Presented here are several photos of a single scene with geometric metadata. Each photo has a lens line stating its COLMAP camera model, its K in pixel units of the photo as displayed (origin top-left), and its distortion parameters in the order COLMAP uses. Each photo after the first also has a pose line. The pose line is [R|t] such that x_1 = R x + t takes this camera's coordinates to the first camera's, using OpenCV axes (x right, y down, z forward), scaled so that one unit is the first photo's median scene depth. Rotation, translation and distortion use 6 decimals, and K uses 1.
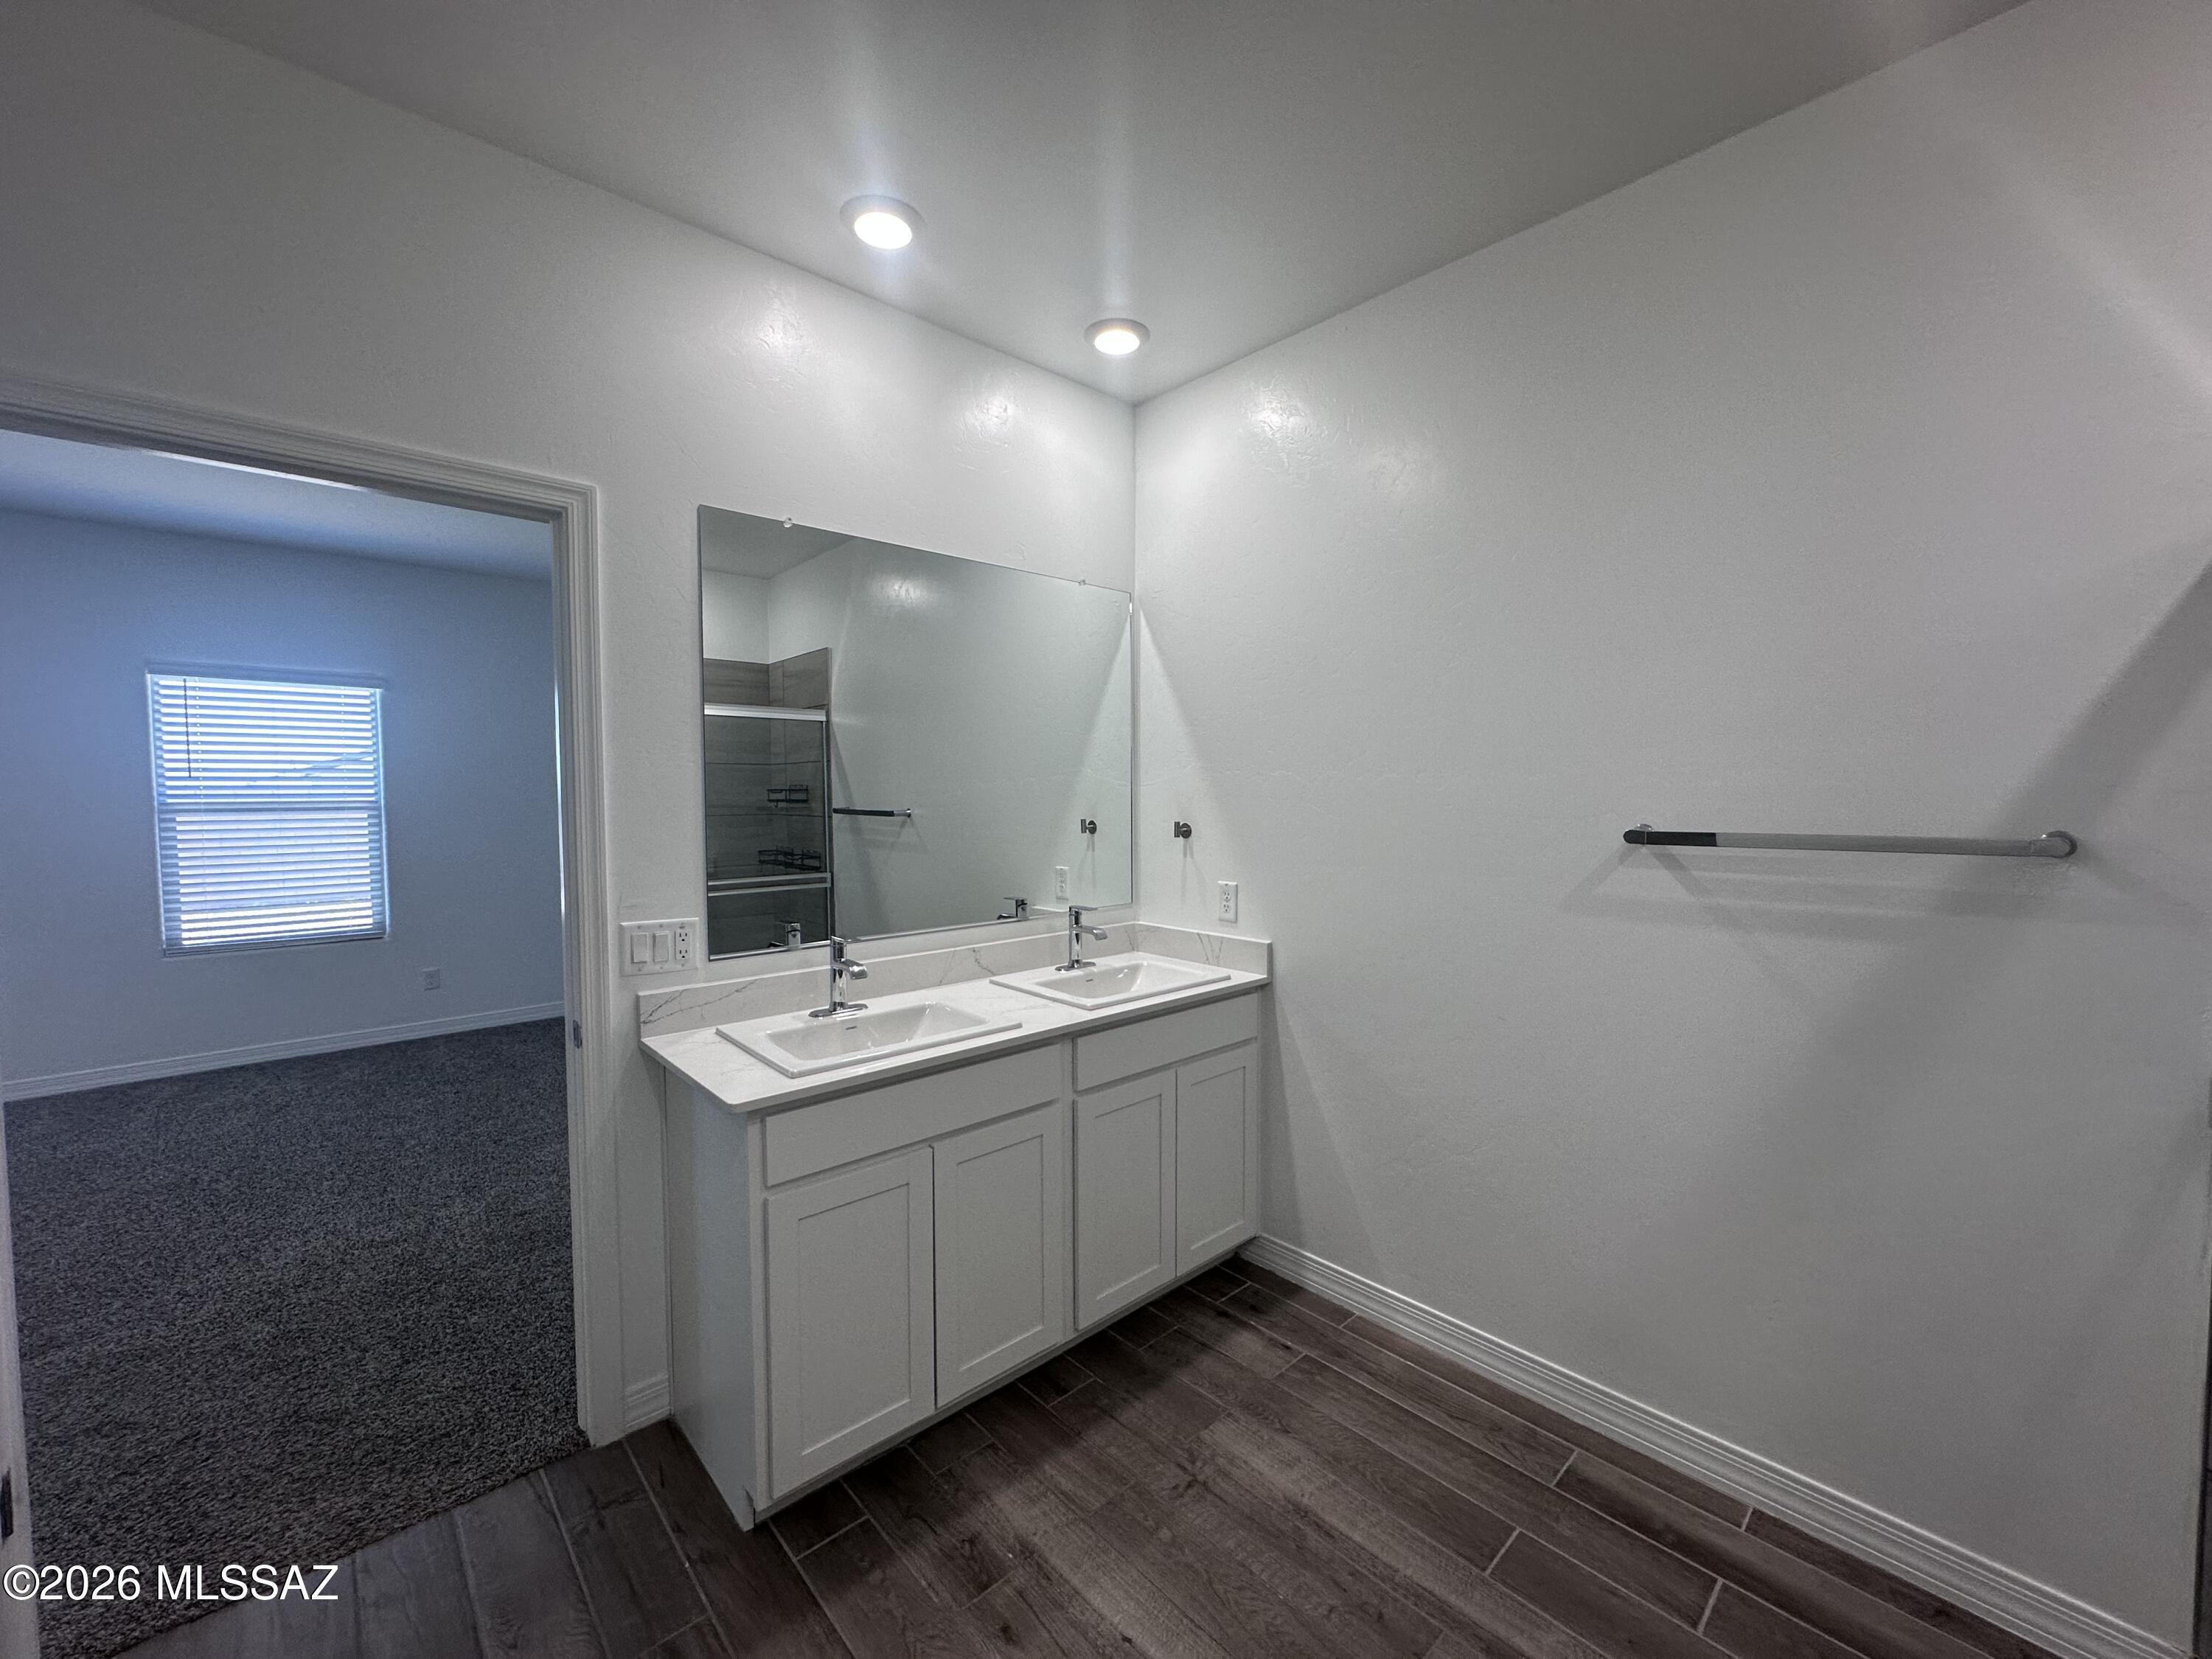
lens RADIAL K [[884.9, 0, 1115.9], [0, 884.9, 825.8], [0, 0, 1]] dist [-0.006036, 0.001529]
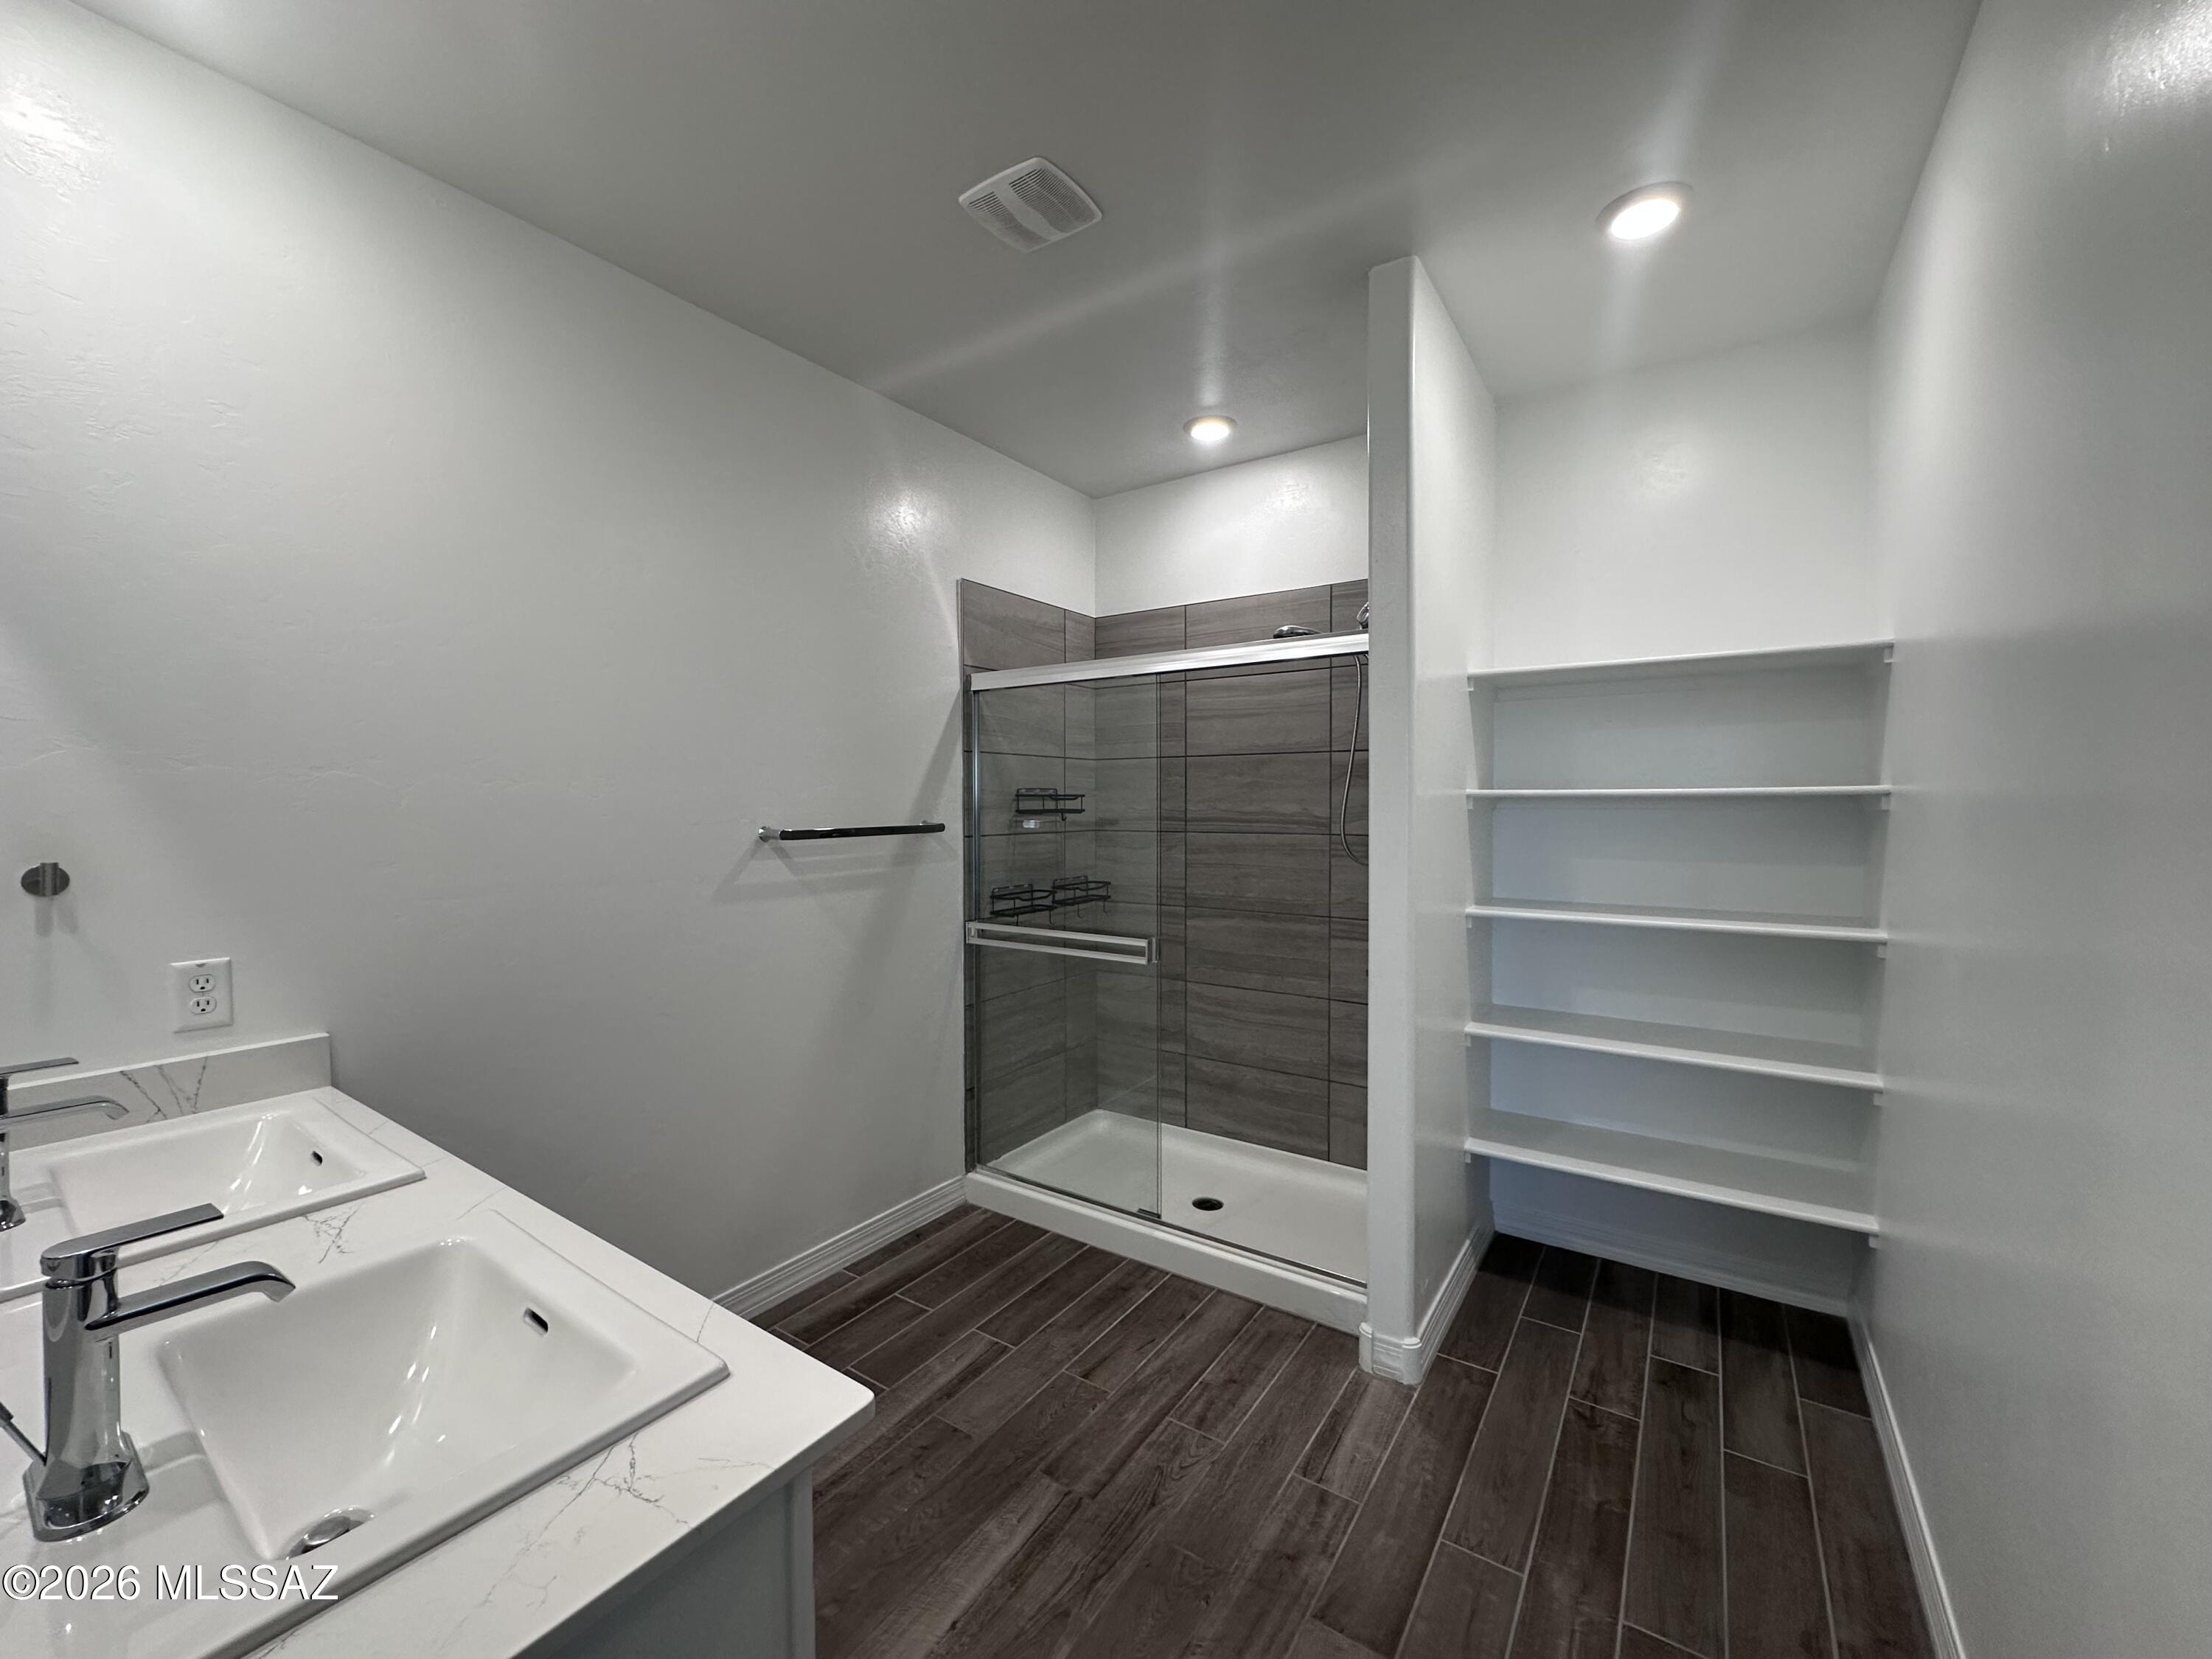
lens RADIAL K [[884.9, 0, 1094.4], [0, 884.9, 822.9], [0, 0, 1]] dist [-0.006036, 0.001529]
pose [[-0.213108, -0.020041, 0.976823, -0.874187], [0.043371, 0.998610, 0.029950, -0.027446], [-0.976066, 0.048749, -0.211942, 0.880903]]
